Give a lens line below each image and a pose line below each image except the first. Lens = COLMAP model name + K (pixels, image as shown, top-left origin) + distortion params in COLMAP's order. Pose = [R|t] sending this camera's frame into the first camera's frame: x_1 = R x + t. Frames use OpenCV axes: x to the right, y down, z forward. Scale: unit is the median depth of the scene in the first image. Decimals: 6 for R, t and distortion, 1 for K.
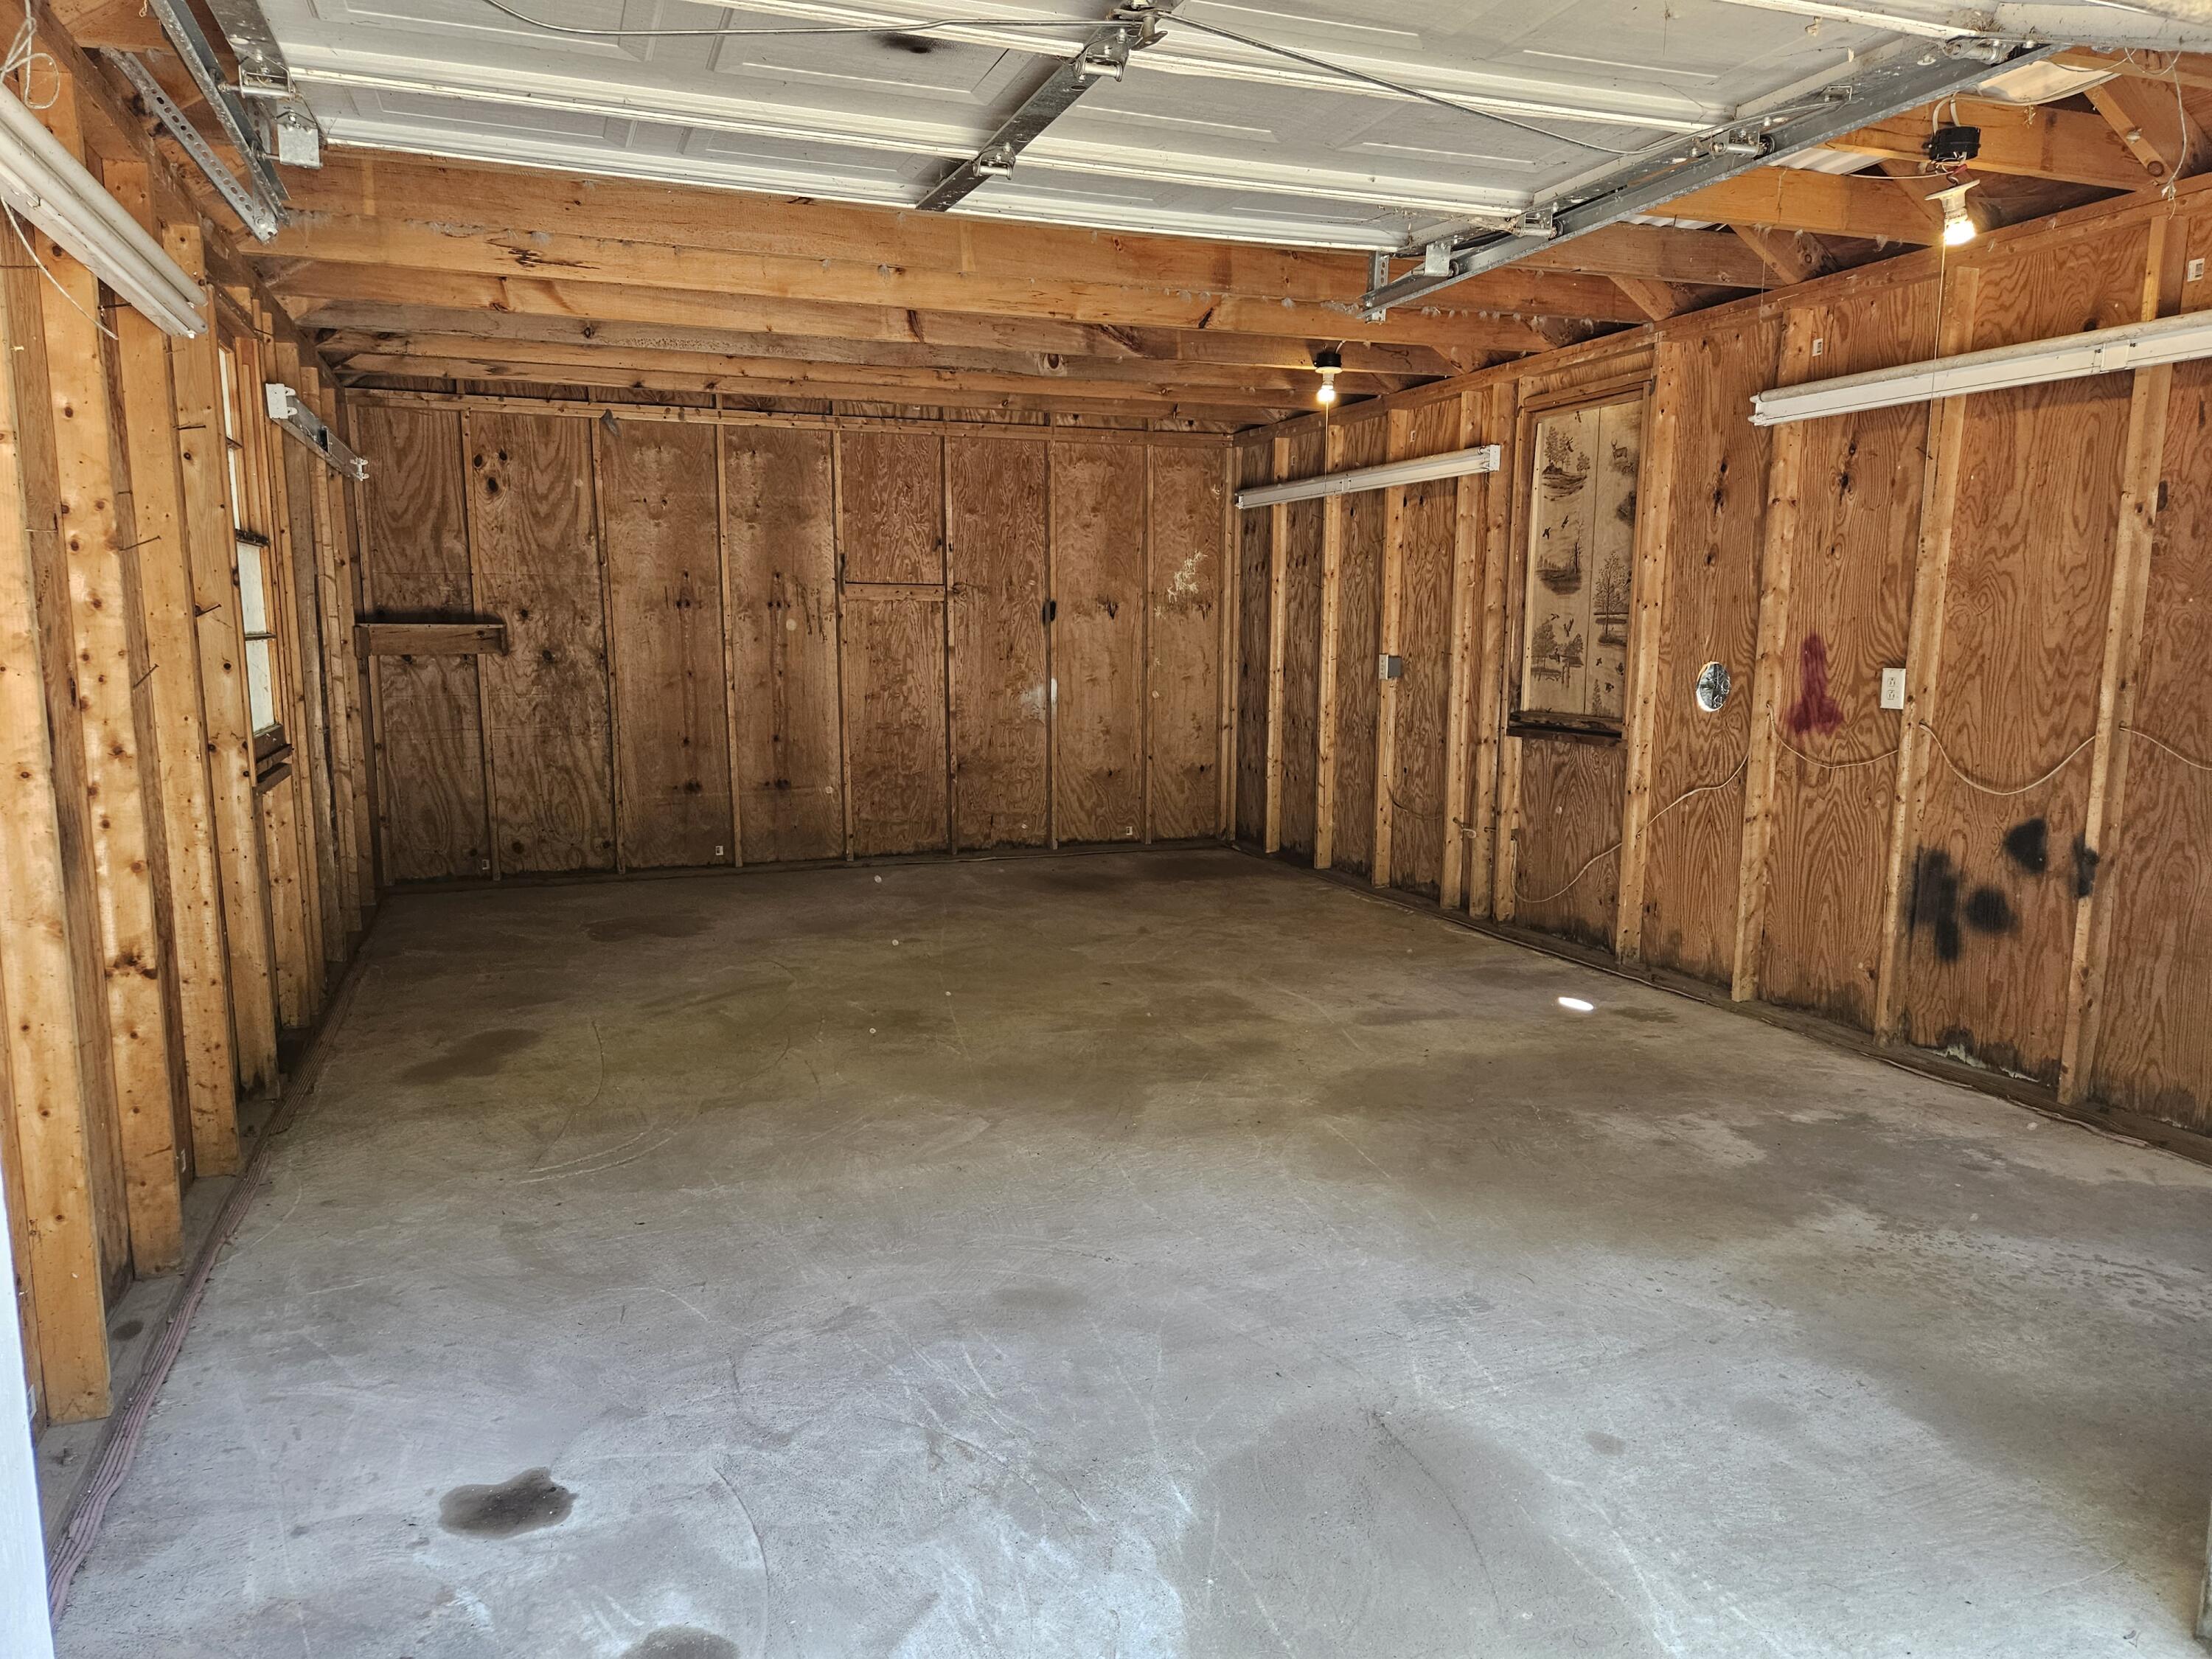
lens RADIAL K [[1472.8, 0, 1103.0], [0, 1472.8, 830.9], [0, 0, 1]] dist [0.083404, -0.068625]
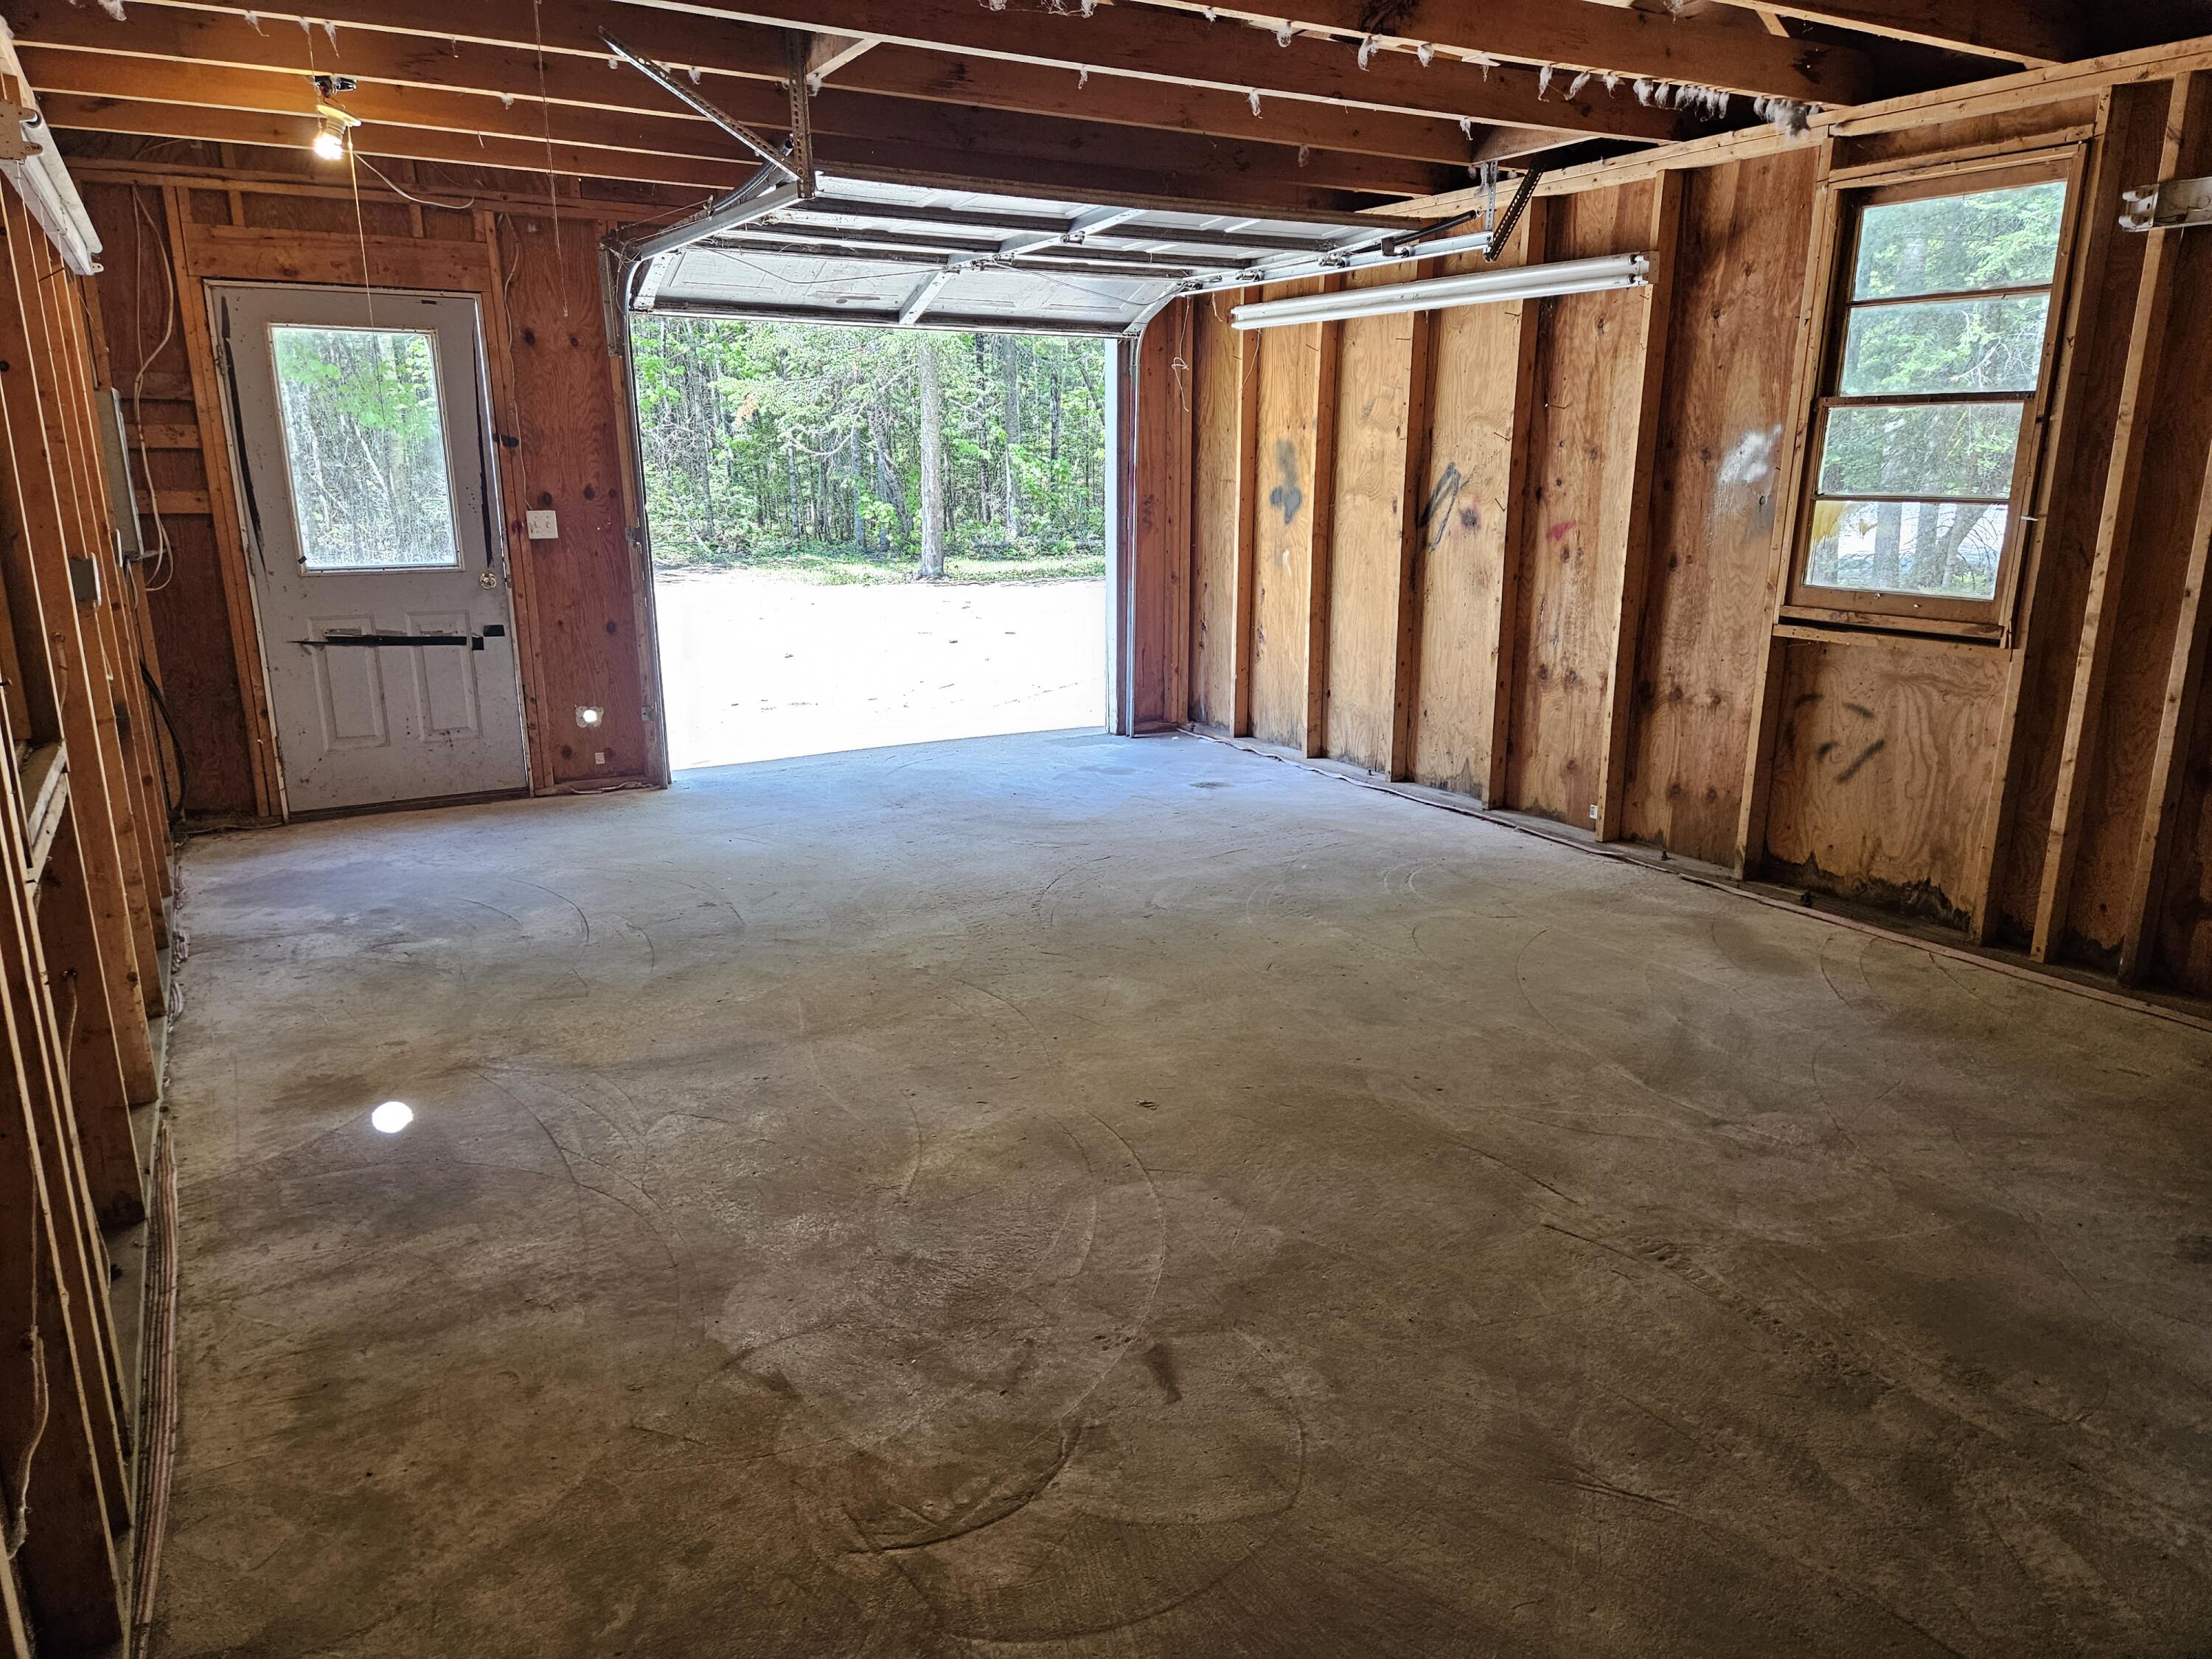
lens RADIAL K [[1472.8, 0, 1104.8], [0, 1472.8, 827.8], [0, 0, 1]] dist [0.083404, -0.068625]
pose [[-0.986368, 0.040825, -0.159411, 0.139174], [-0.024148, 0.922339, 0.385626, -0.295374], [0.162774, 0.384219, -0.908780, 1.874814]]
